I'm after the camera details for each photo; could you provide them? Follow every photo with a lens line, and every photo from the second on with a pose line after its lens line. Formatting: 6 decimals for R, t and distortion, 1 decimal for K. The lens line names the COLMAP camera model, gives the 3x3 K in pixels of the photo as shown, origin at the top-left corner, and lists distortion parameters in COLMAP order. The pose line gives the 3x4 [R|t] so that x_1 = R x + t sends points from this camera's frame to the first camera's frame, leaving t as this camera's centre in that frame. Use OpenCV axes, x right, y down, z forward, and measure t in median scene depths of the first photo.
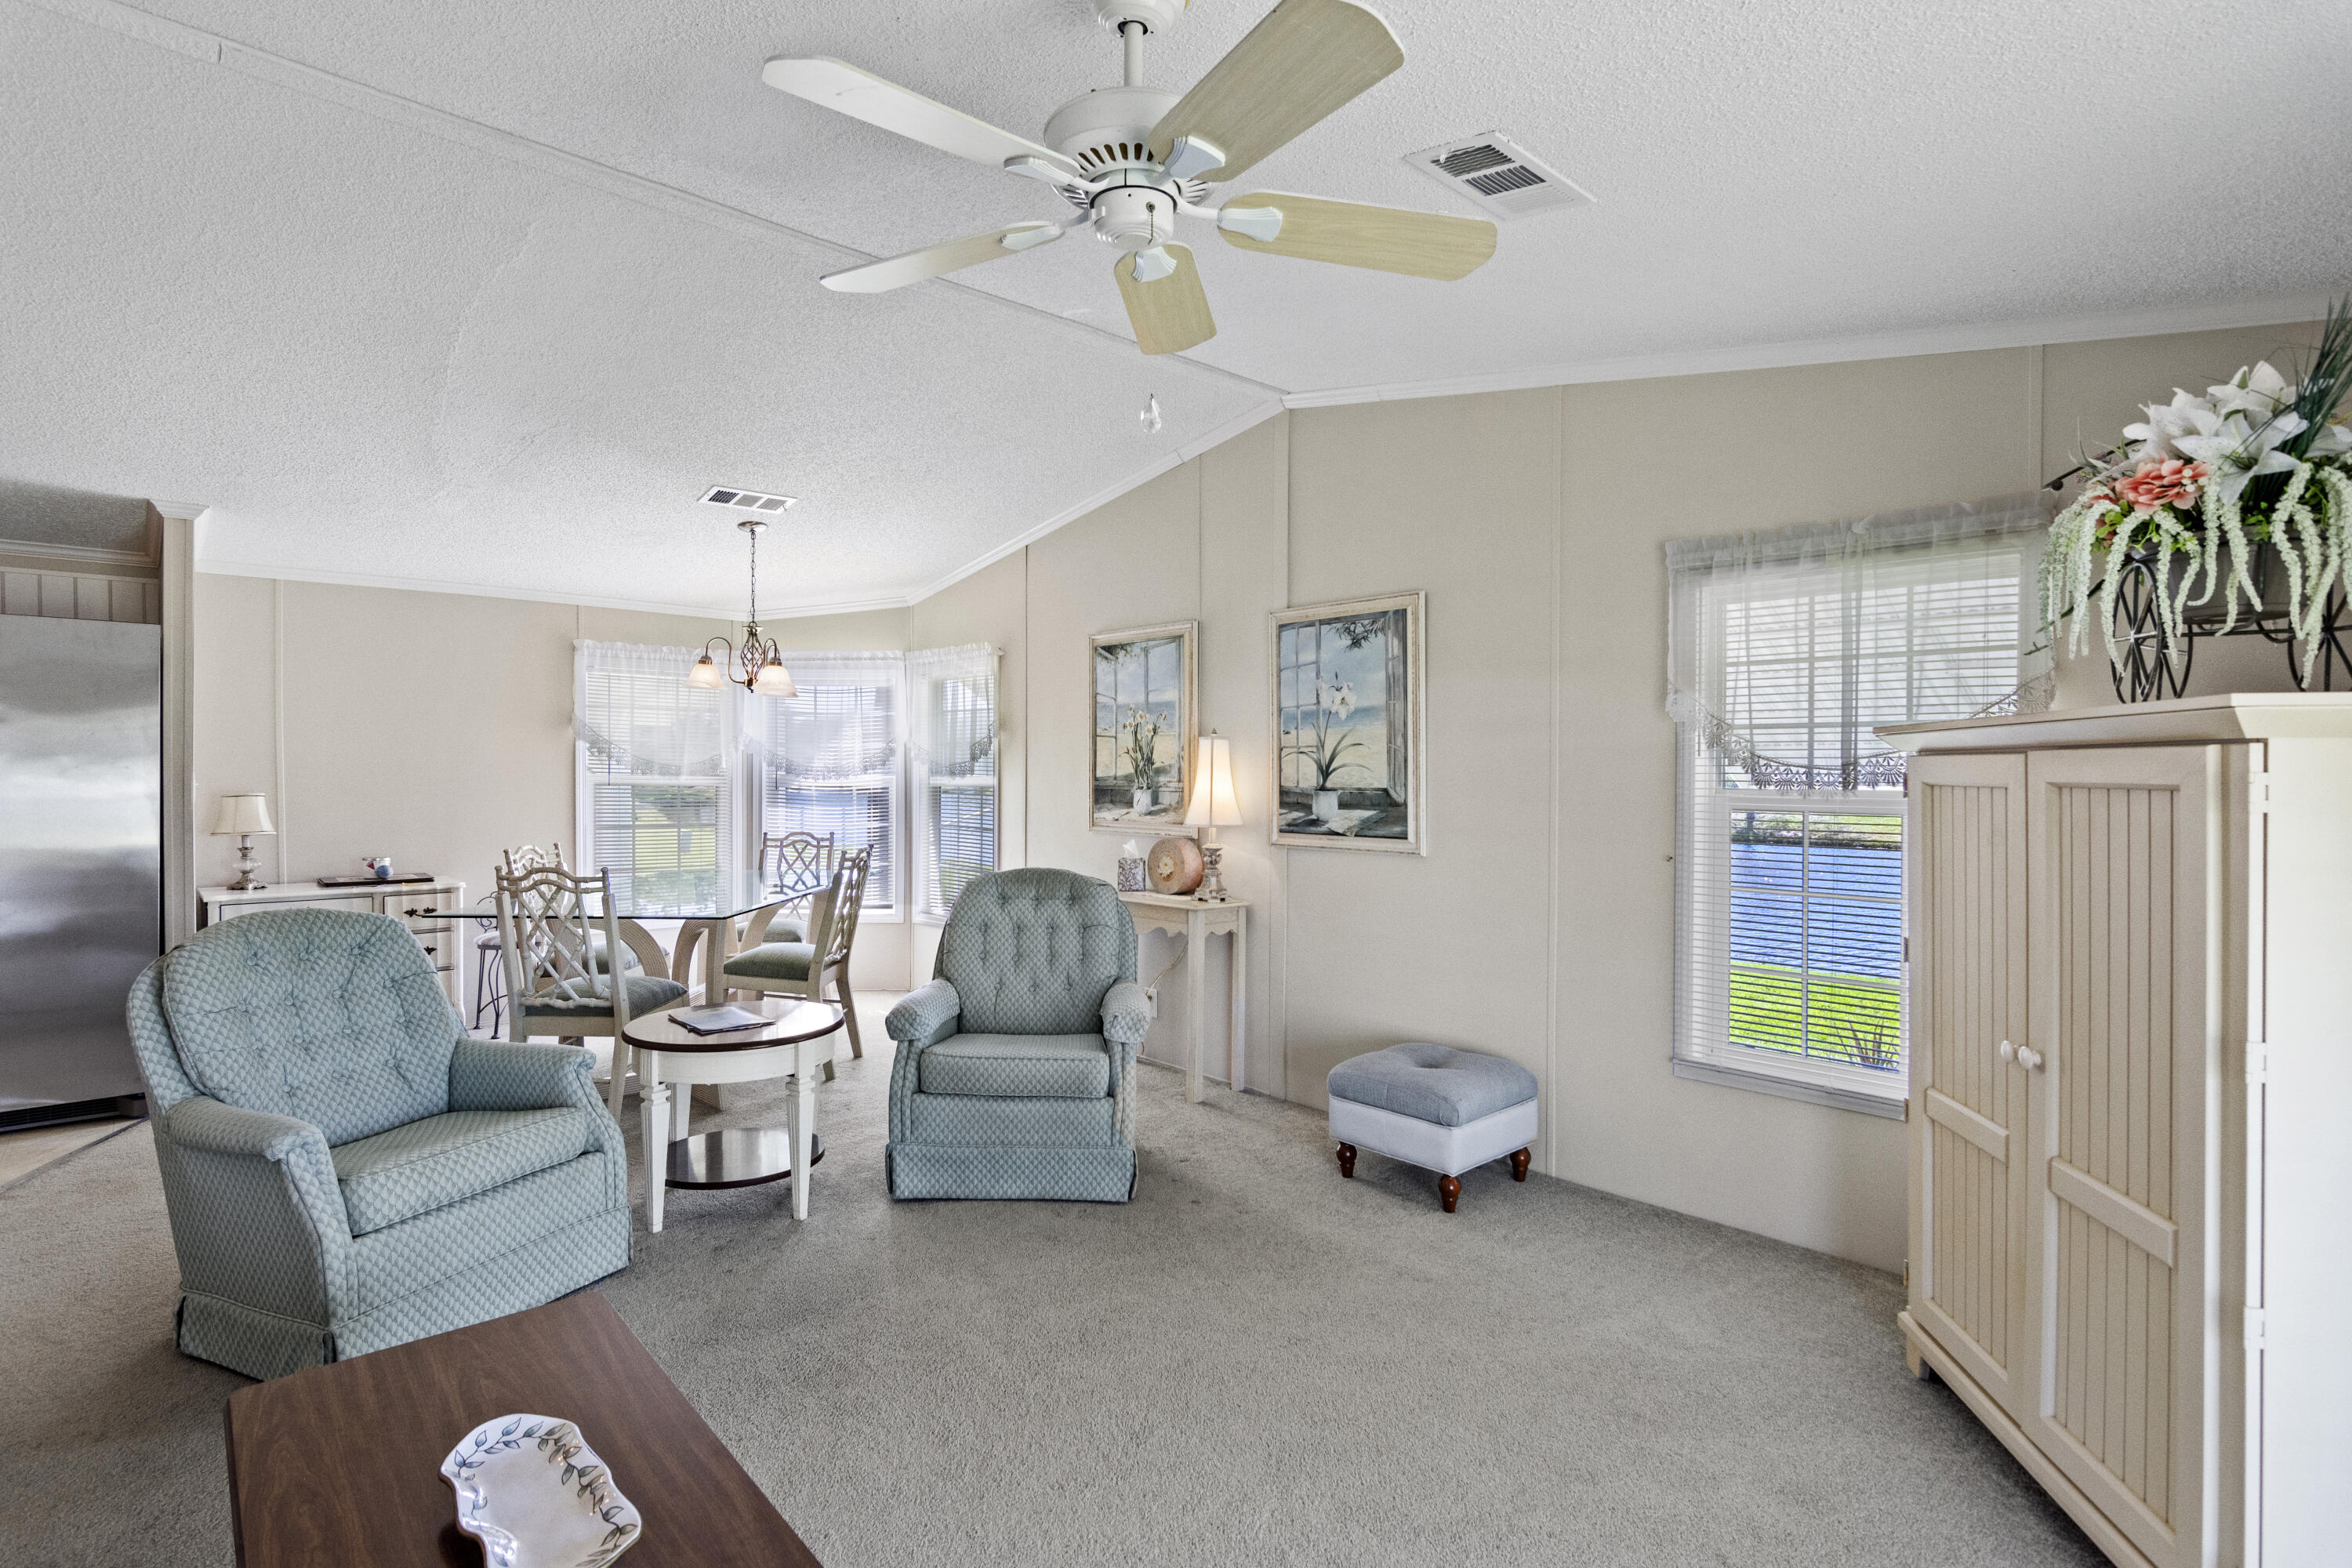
lens RADIAL K [[1138.8, 0, 1183.7], [0, 1138.8, 792.7], [0, 0, 1]] dist [-0.004877, -0.010407]
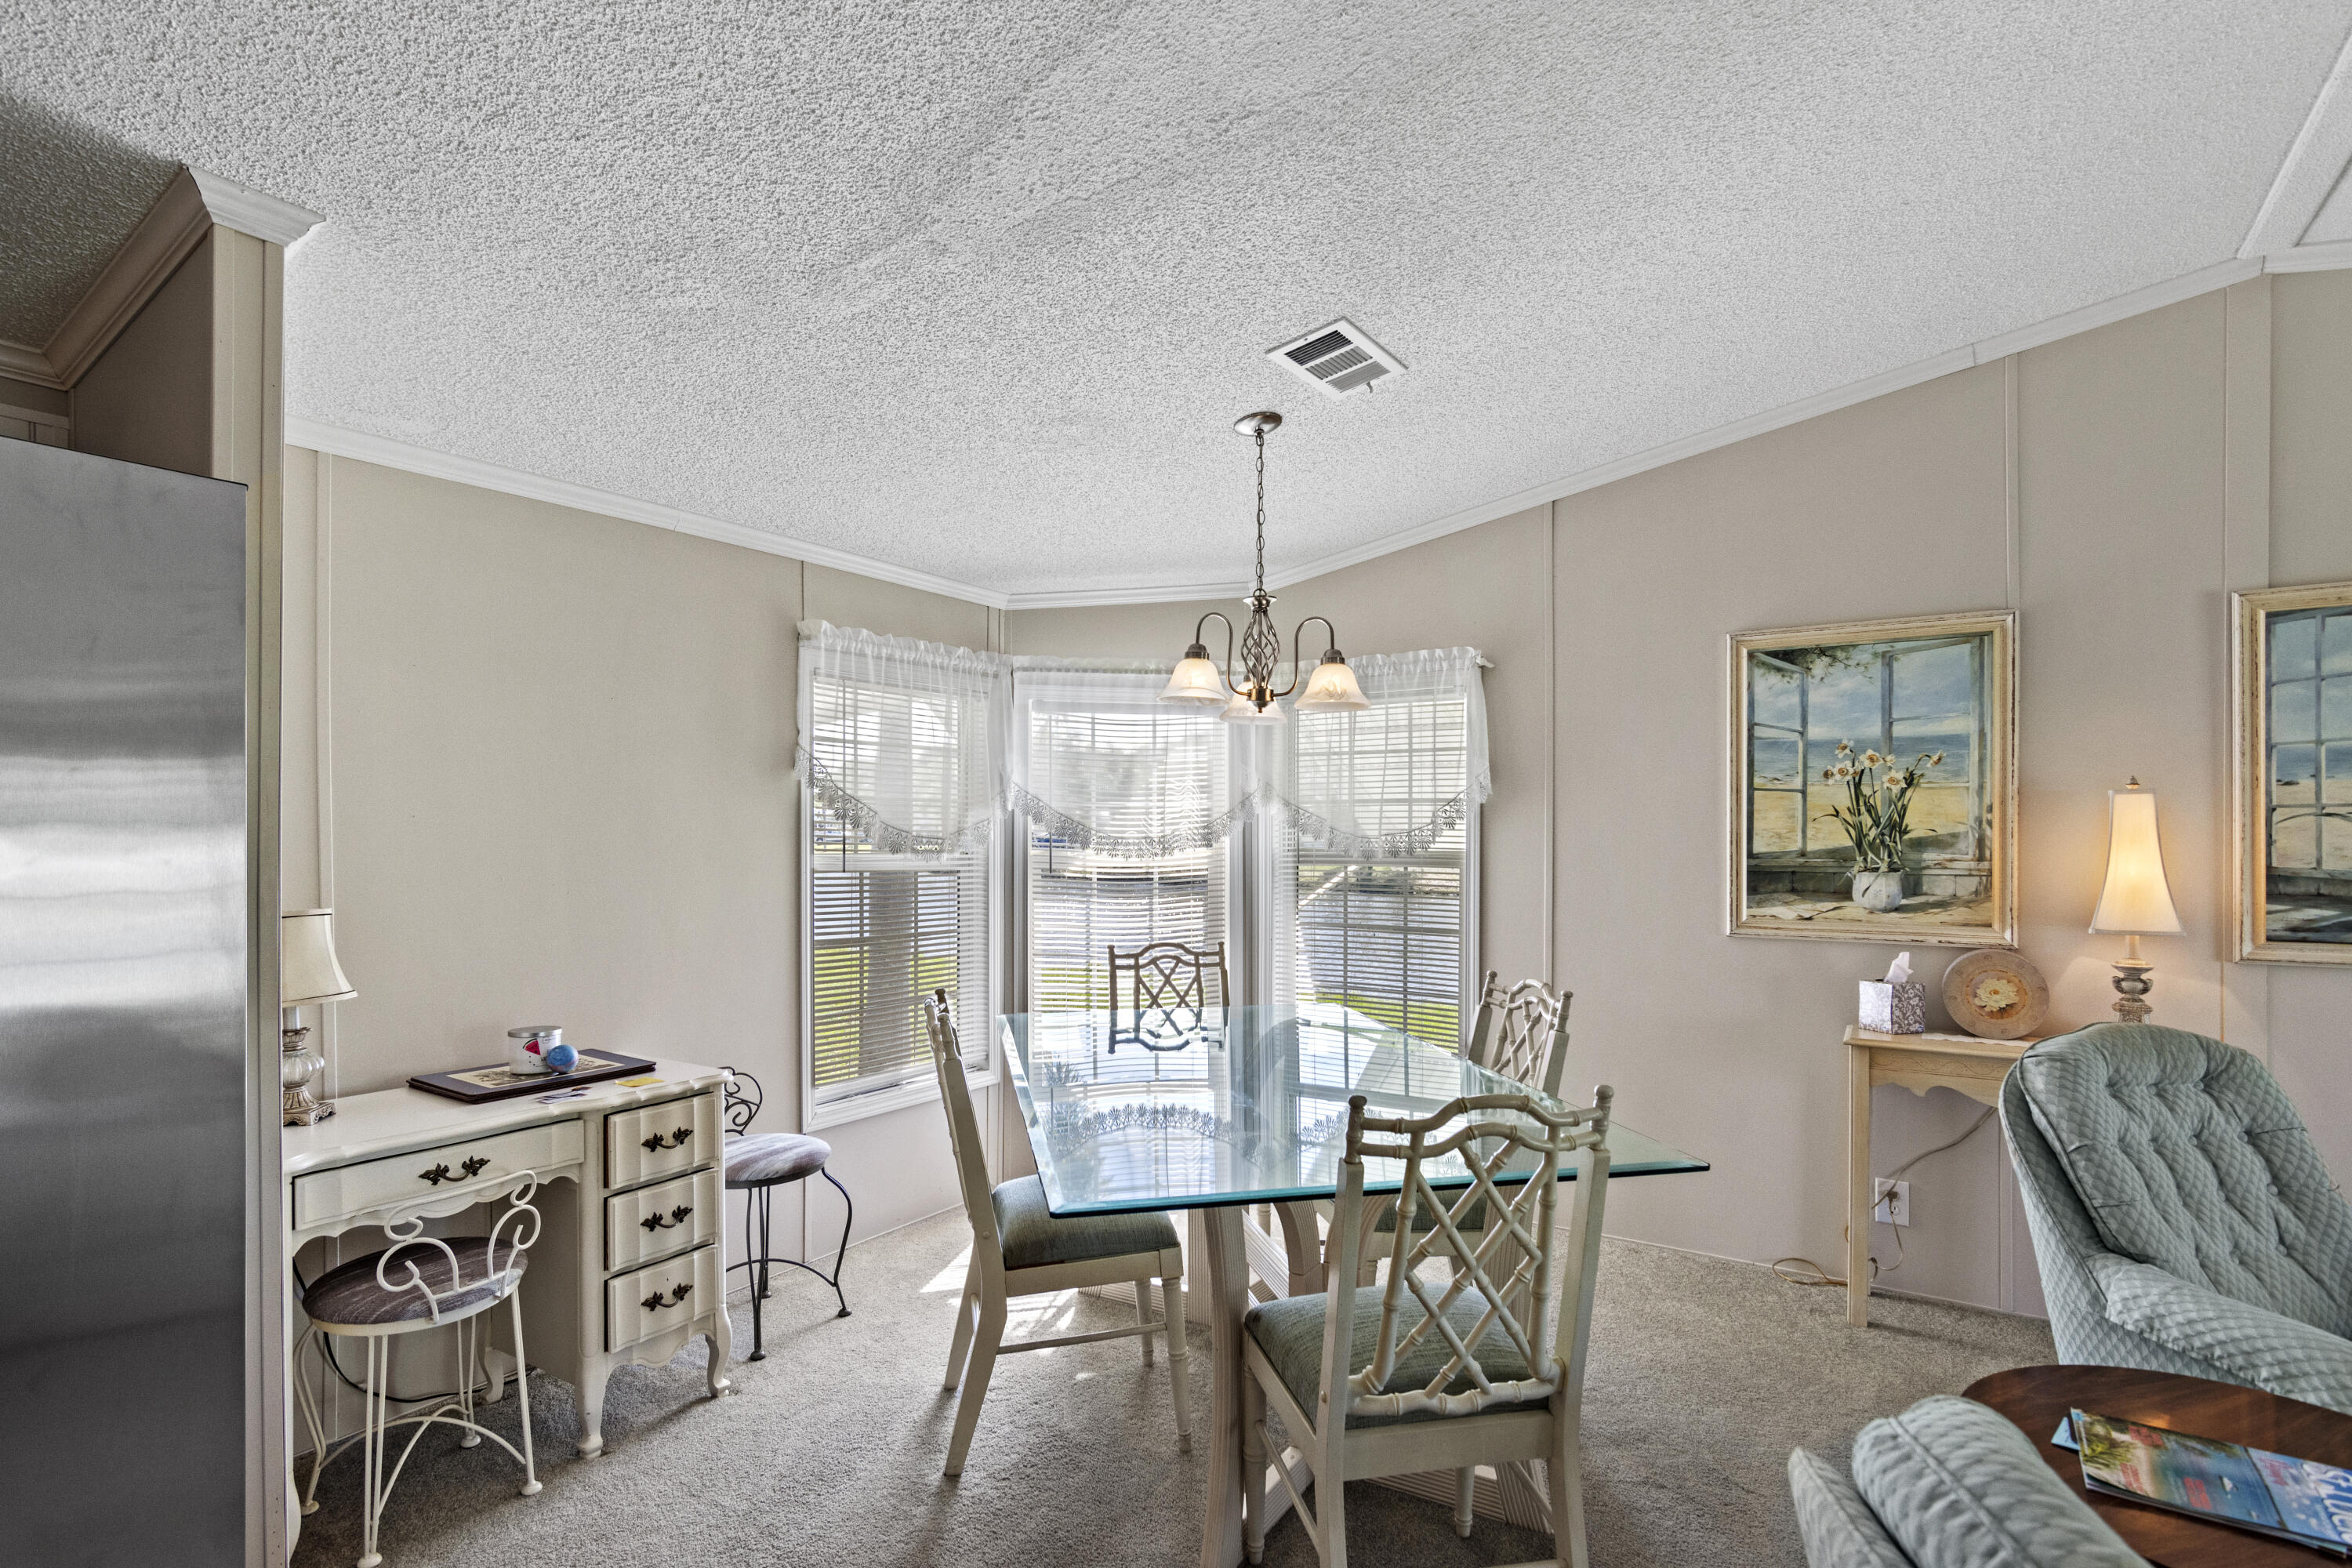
lens RADIAL K [[1151.6, 0, 1166.8], [0, 1151.6, 827.1], [0, 0, 1]] dist [-0.000376, 0.001545]
pose [[0.972469, -0.004675, 0.232987, -0.654127], [0.009978, 0.999717, -0.021588, -0.020573], [-0.232820, 0.023318, 0.972240, 0.518585]]
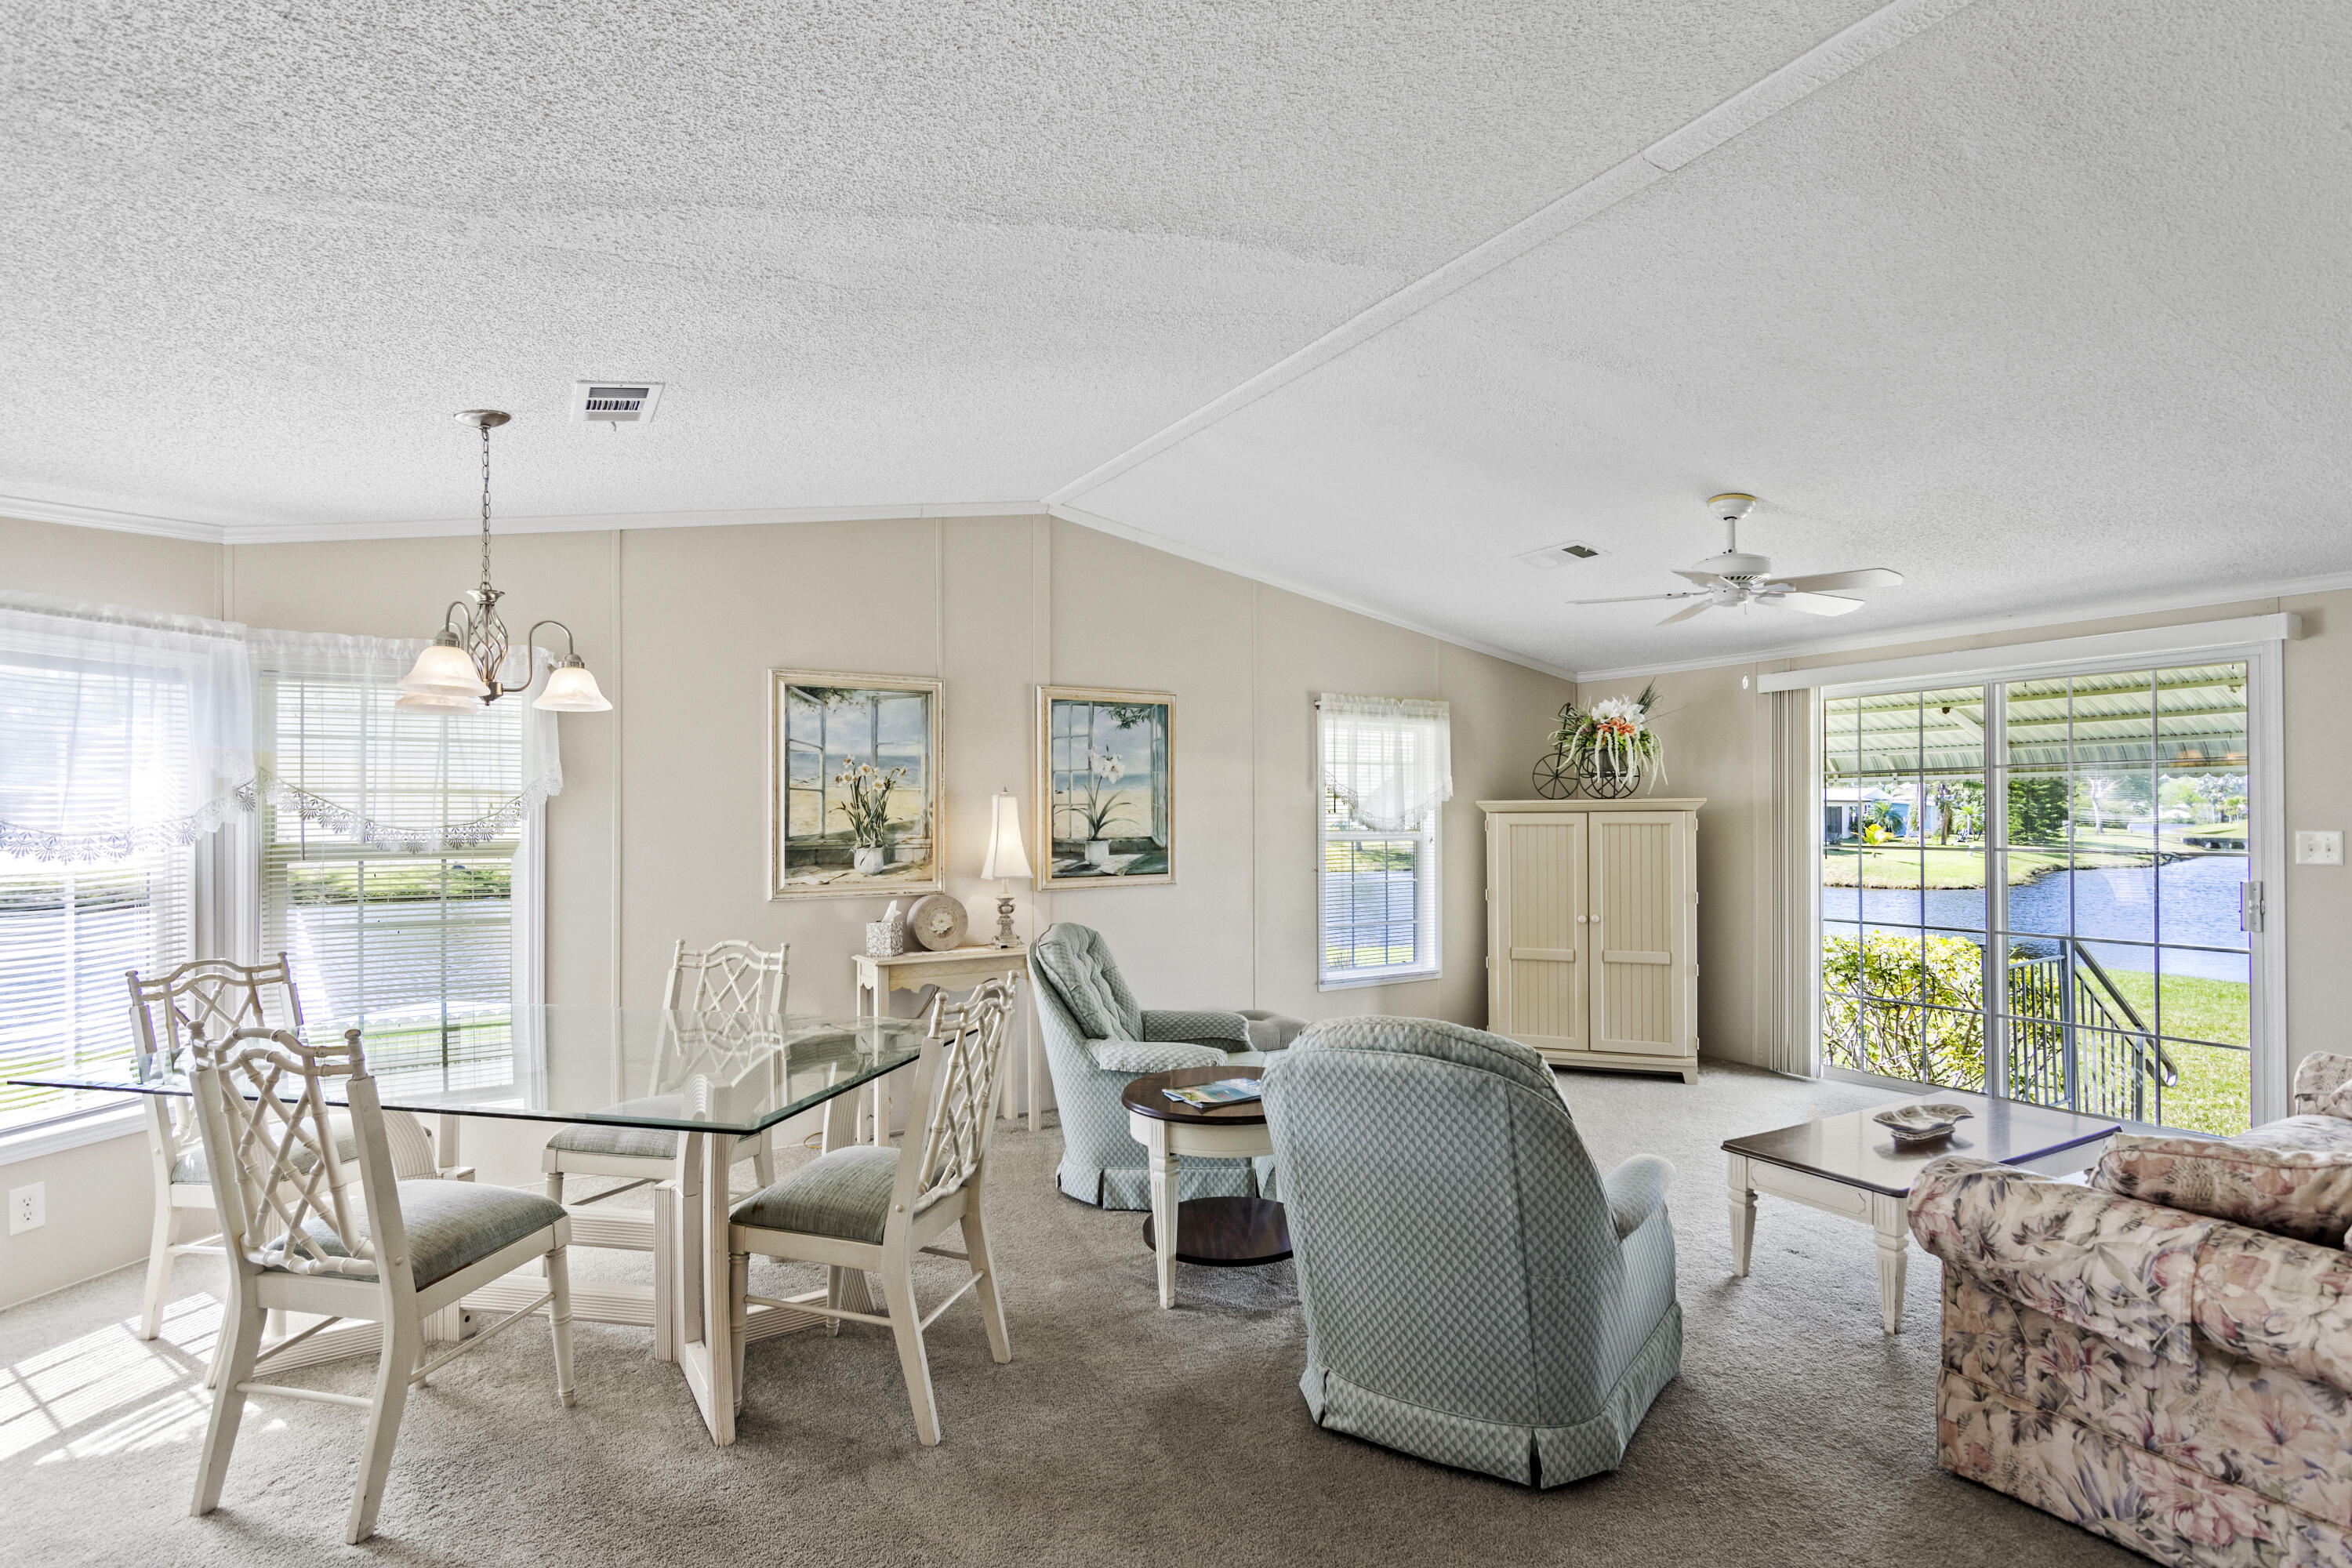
lens RADIAL K [[1102.0, 0, 1200.4], [0, 1102.0, 806.8], [0, 0, 1]] dist [-0.001301, 0.000274]
pose [[0.214813, 0.000352, 0.976655, -0.972759], [0.026692, 0.999624, -0.006231, -0.026653], [-0.976290, 0.027408, 0.214723, 0.608996]]
